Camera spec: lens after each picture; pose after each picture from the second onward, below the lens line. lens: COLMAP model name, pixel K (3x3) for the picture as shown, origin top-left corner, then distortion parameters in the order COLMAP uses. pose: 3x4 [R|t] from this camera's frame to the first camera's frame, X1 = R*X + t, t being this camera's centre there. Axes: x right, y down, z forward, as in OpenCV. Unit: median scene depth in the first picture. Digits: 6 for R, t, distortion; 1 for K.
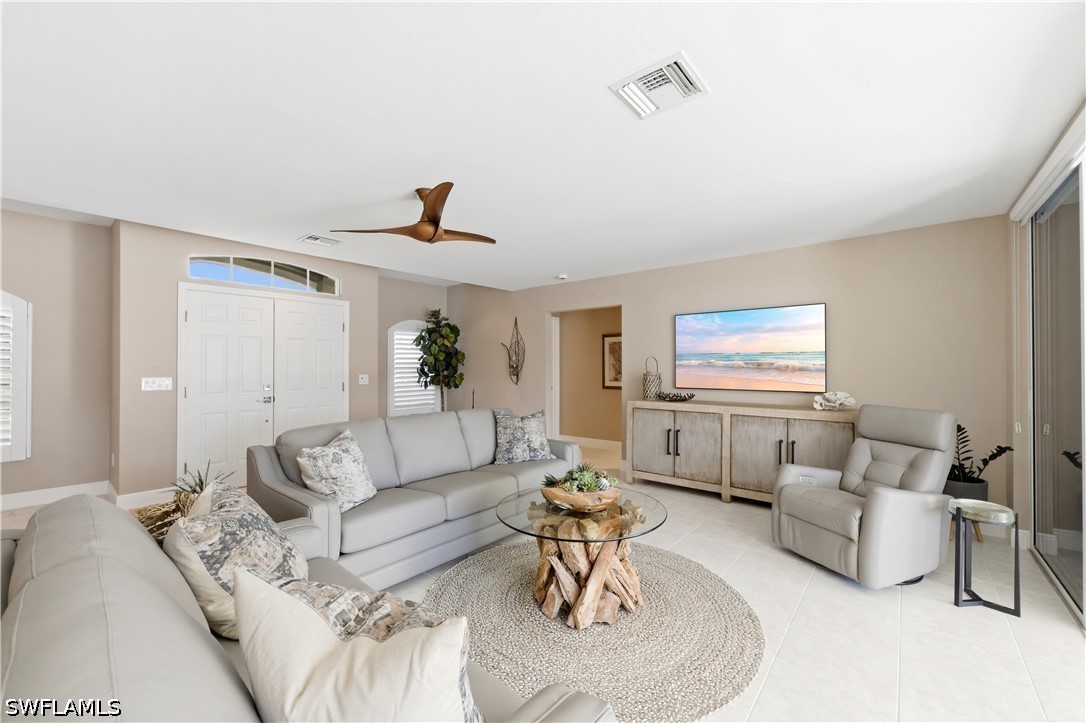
lens RADIAL K [[438.6, 0, 551.7], [0, 438.6, 366.0], [0, 0, 1]] dist [-0.003322, 0.004175]
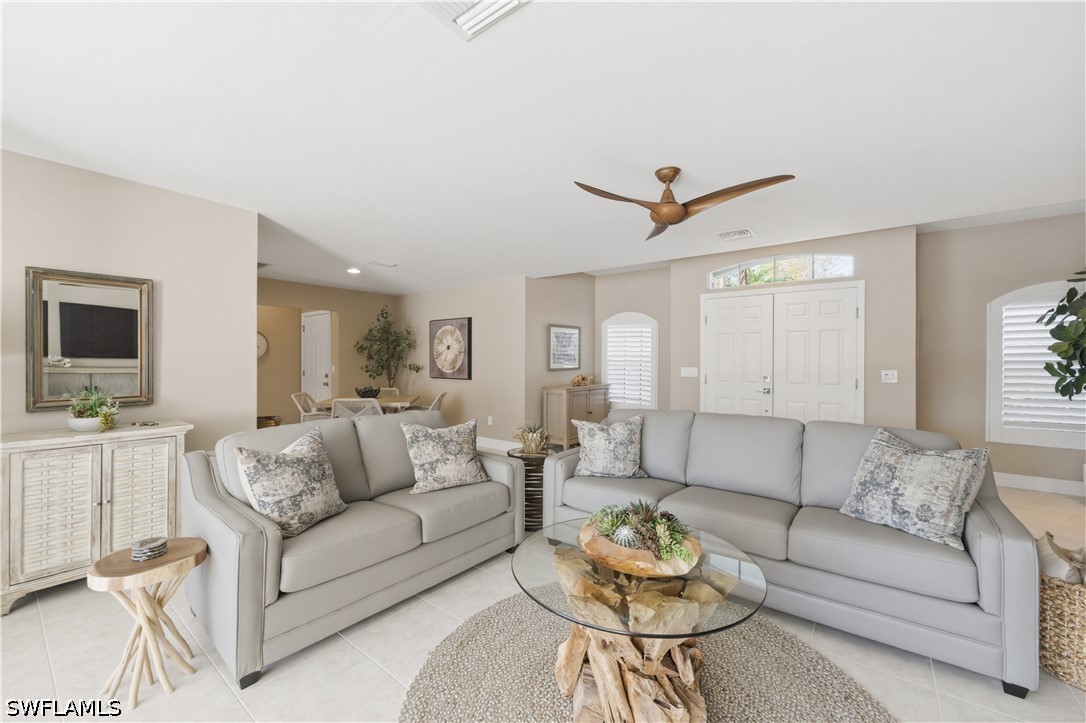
lens RADIAL K [[438.6, 0, 540.7], [0, 438.6, 356.8], [0, 0, 1]] dist [-0.003322, 0.004175]
pose [[0.022301, -0.005743, -0.999735, 0.431254], [-0.000510, 0.999983, -0.005756, 0.001546], [0.999751, 0.000638, 0.022298, 0.470592]]
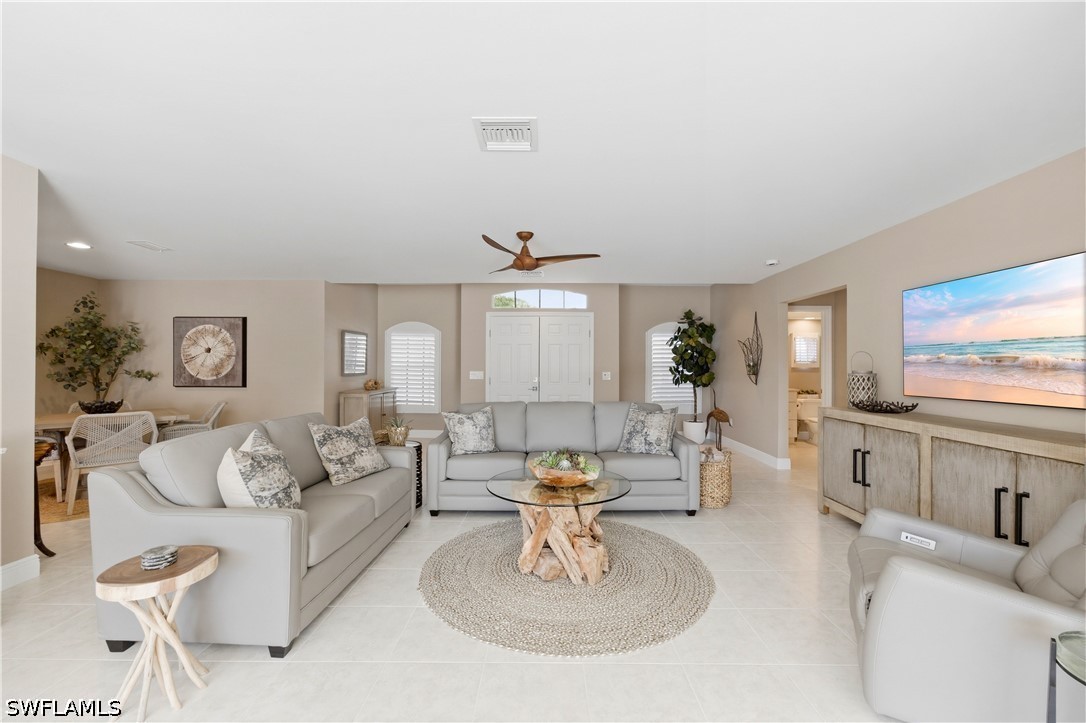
lens RADIAL K [[438.6, 0, 547.7], [0, 438.6, 364.5], [0, 0, 1]] dist [-0.003322, 0.004175]
pose [[0.628352, -0.001751, -0.777927, 0.541593], [-0.001802, 0.999992, -0.003707, 0.005922], [0.777927, 0.003731, 0.628343, 0.134155]]
